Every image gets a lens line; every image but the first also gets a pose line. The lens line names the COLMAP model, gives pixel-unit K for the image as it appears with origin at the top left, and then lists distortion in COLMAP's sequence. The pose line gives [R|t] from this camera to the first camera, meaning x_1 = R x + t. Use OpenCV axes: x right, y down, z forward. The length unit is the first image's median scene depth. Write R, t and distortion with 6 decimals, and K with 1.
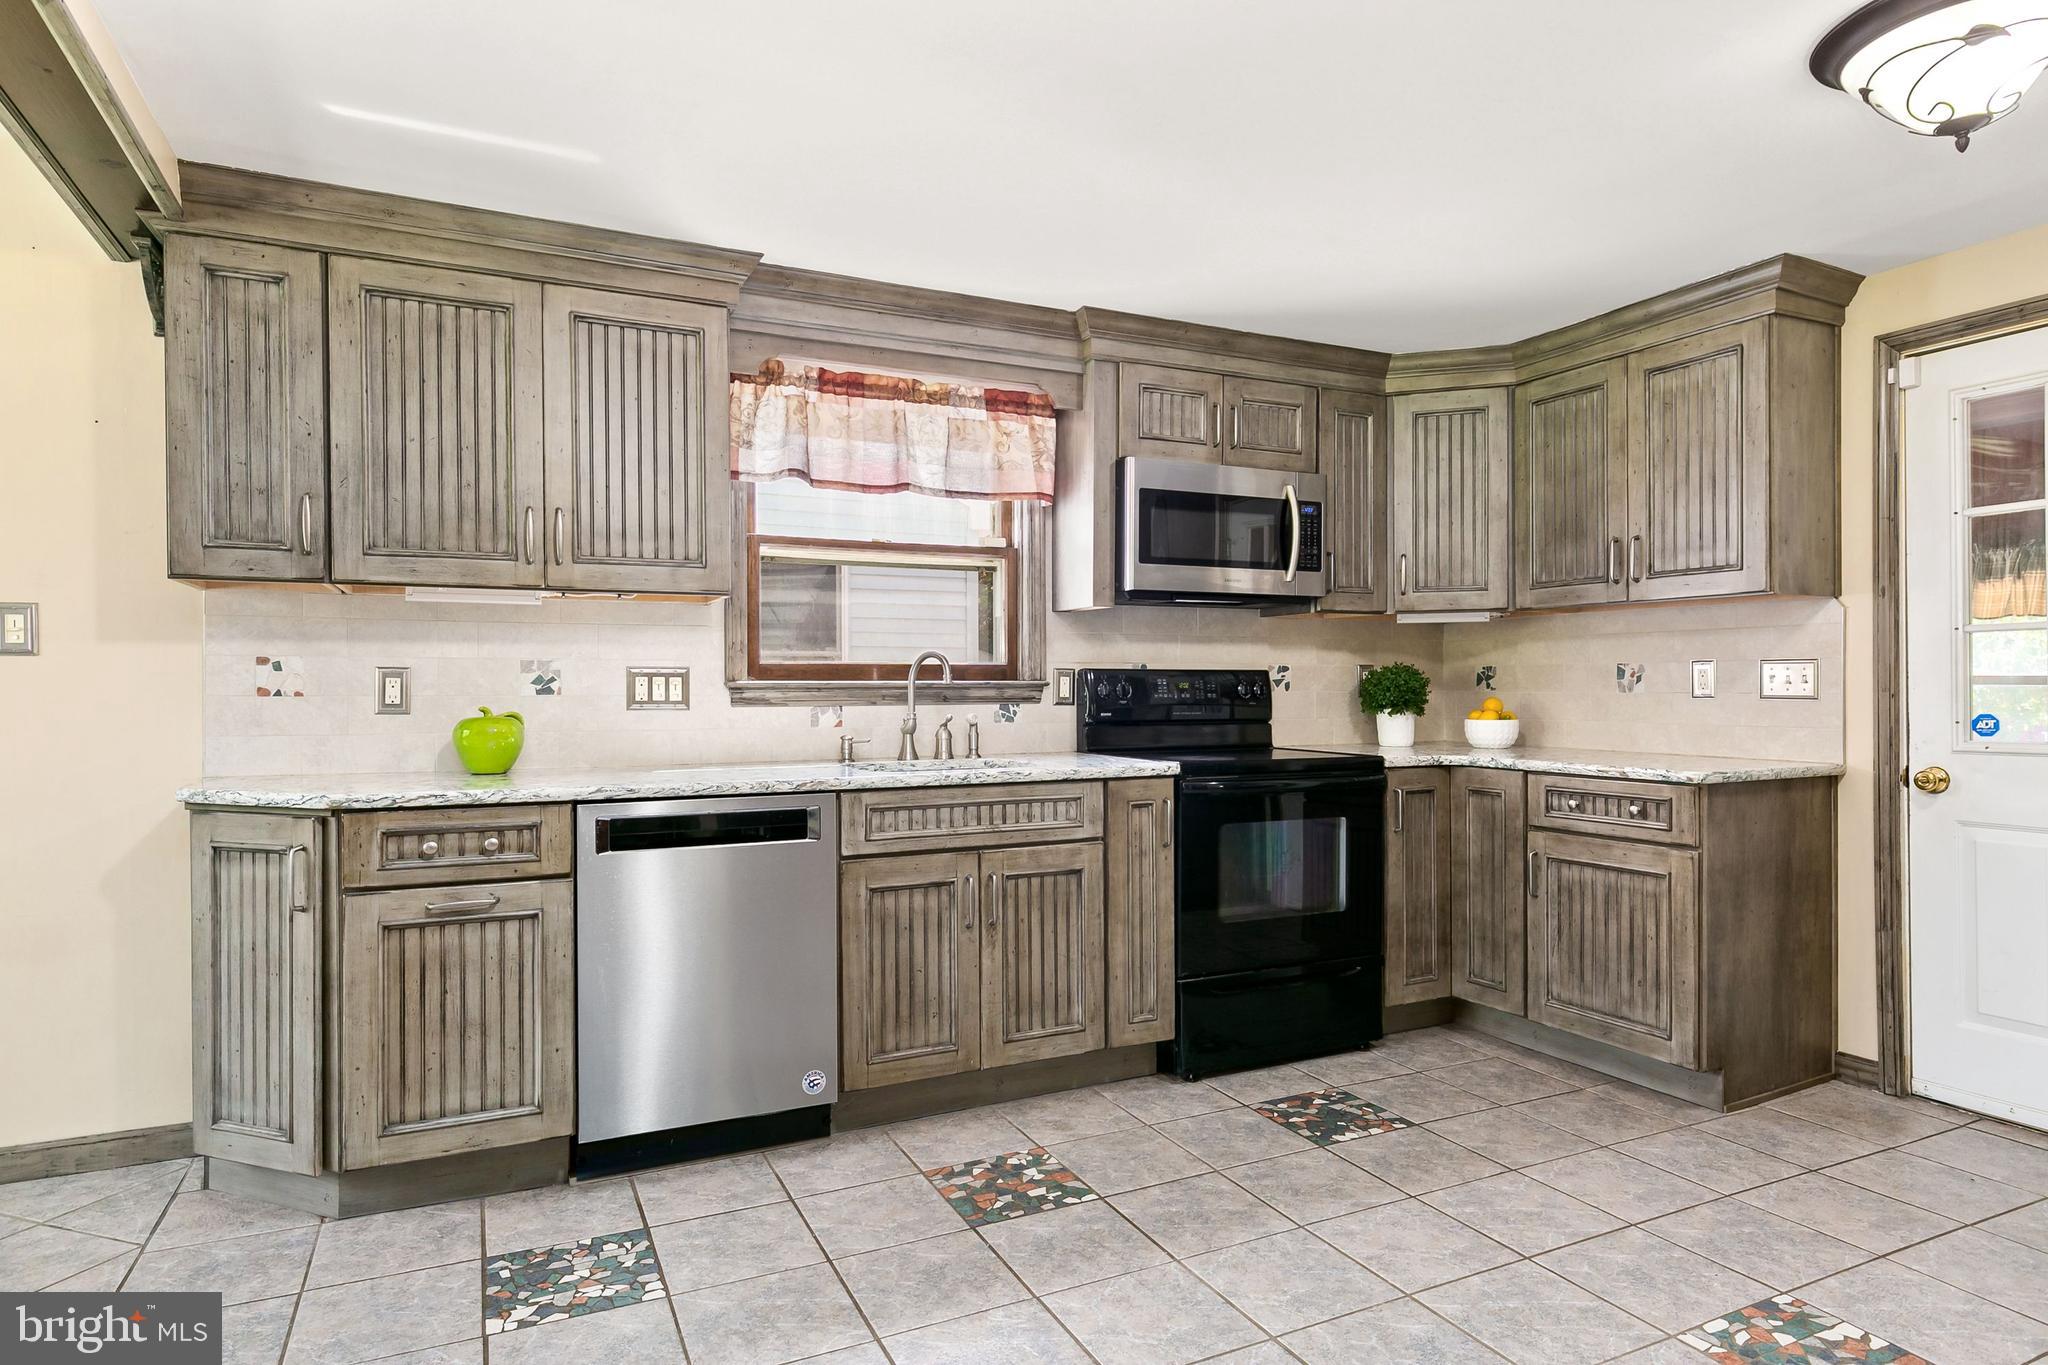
lens RADIAL K [[1110.6, 0, 1065.8], [0, 1110.6, 698.4], [0, 0, 1]] dist [0.005797, -0.002671]
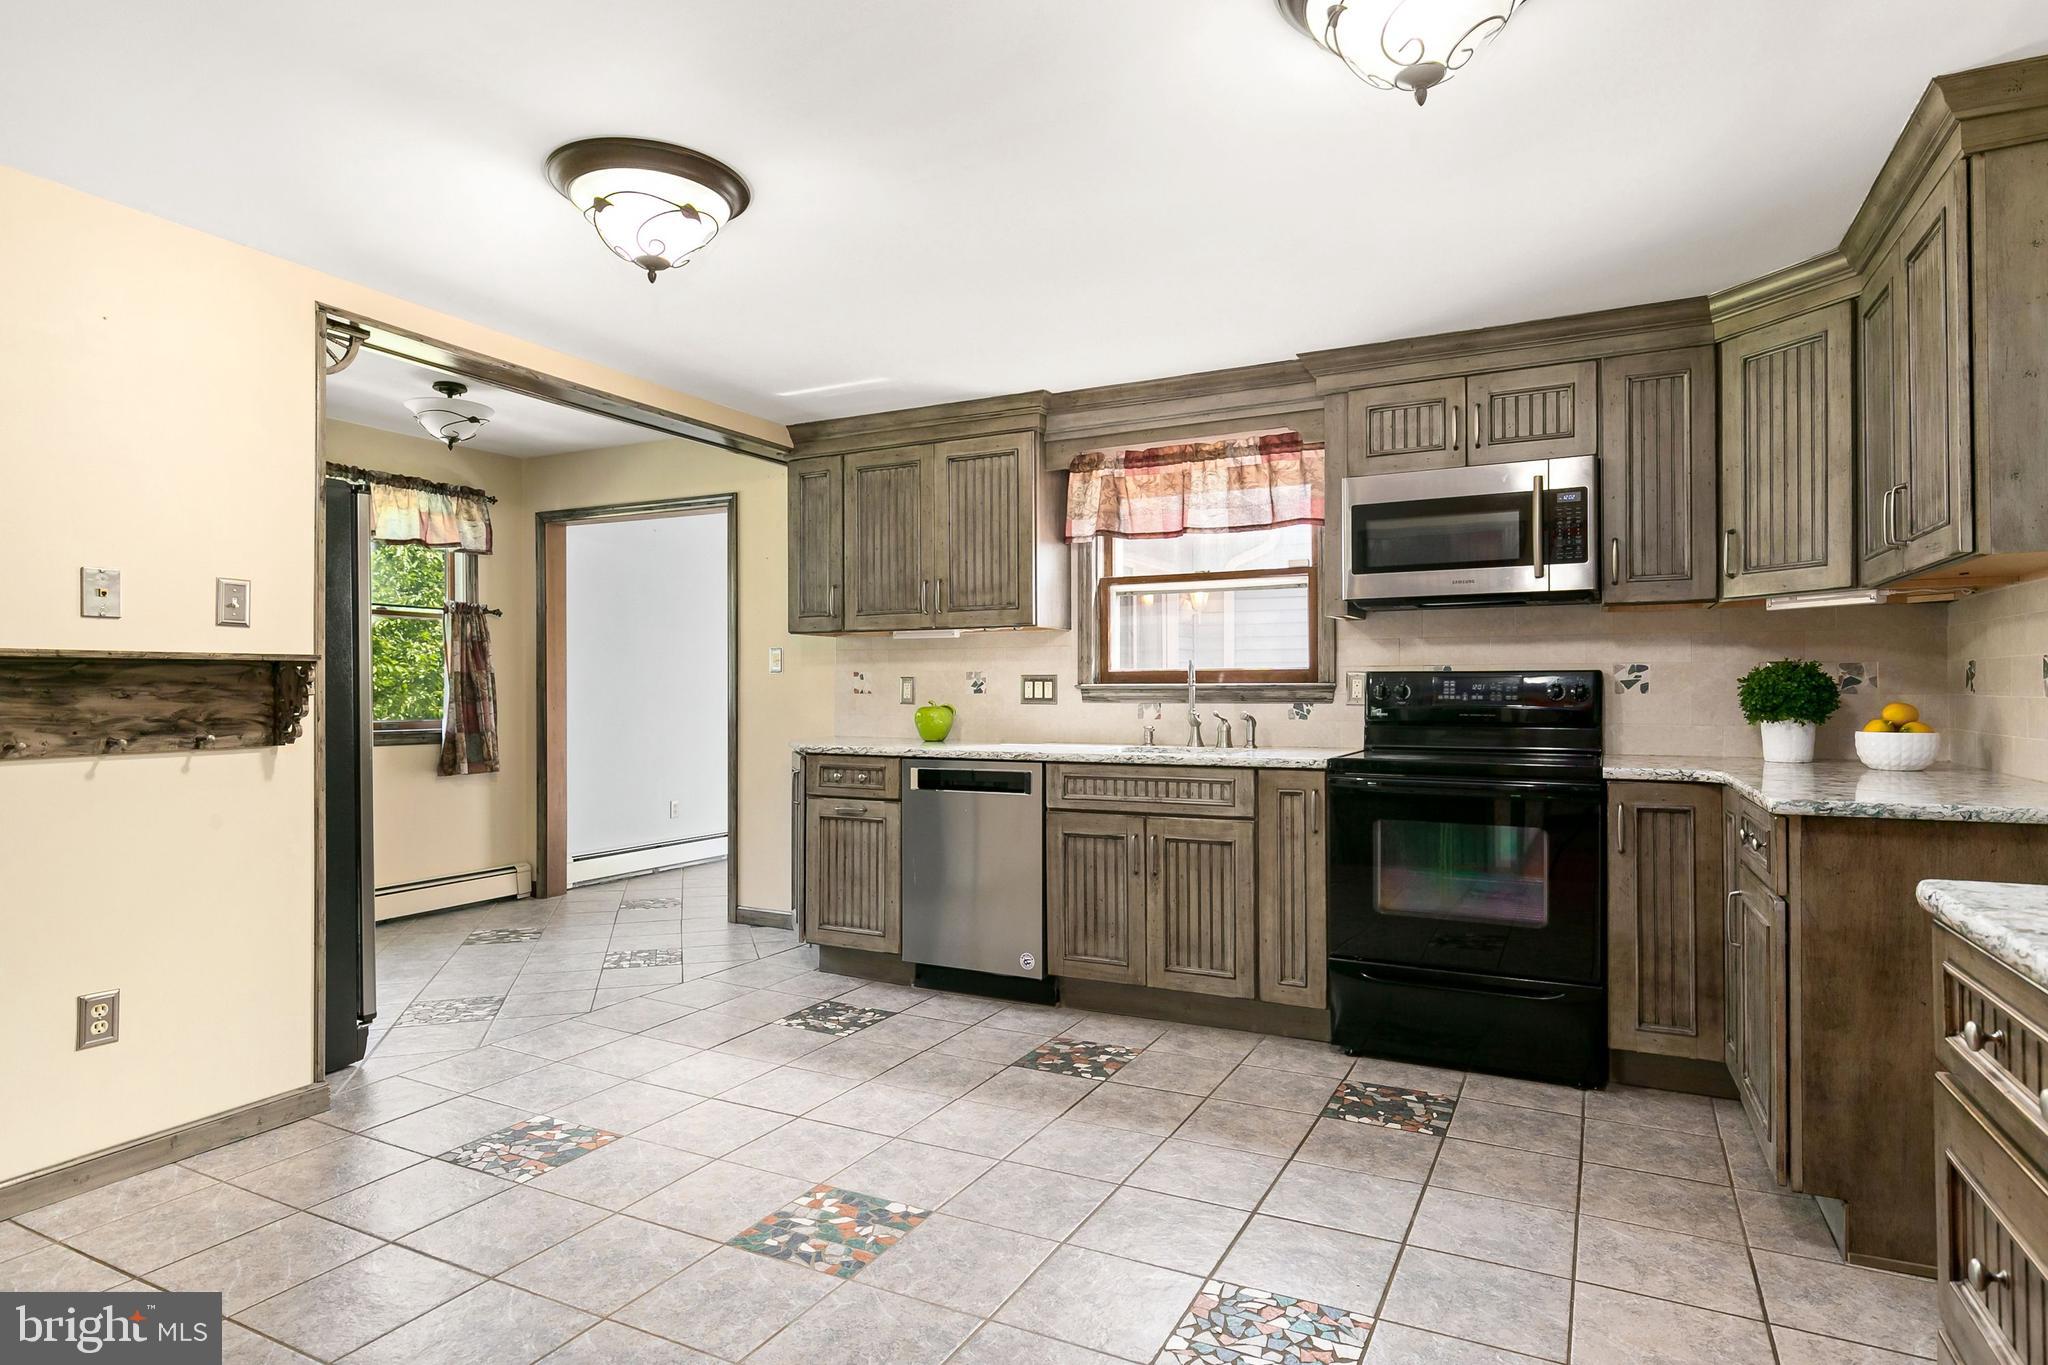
lens RADIAL K [[1110.6, 0, 1087.4], [0, 1110.6, 689.5], [0, 0, 1]] dist [0.005797, -0.002671]
pose [[0.626123, 0.001422, -0.779723, 0.850949], [-0.007543, 0.999963, -0.004233, -0.003333], [0.779688, 0.008532, 0.626110, 0.134532]]
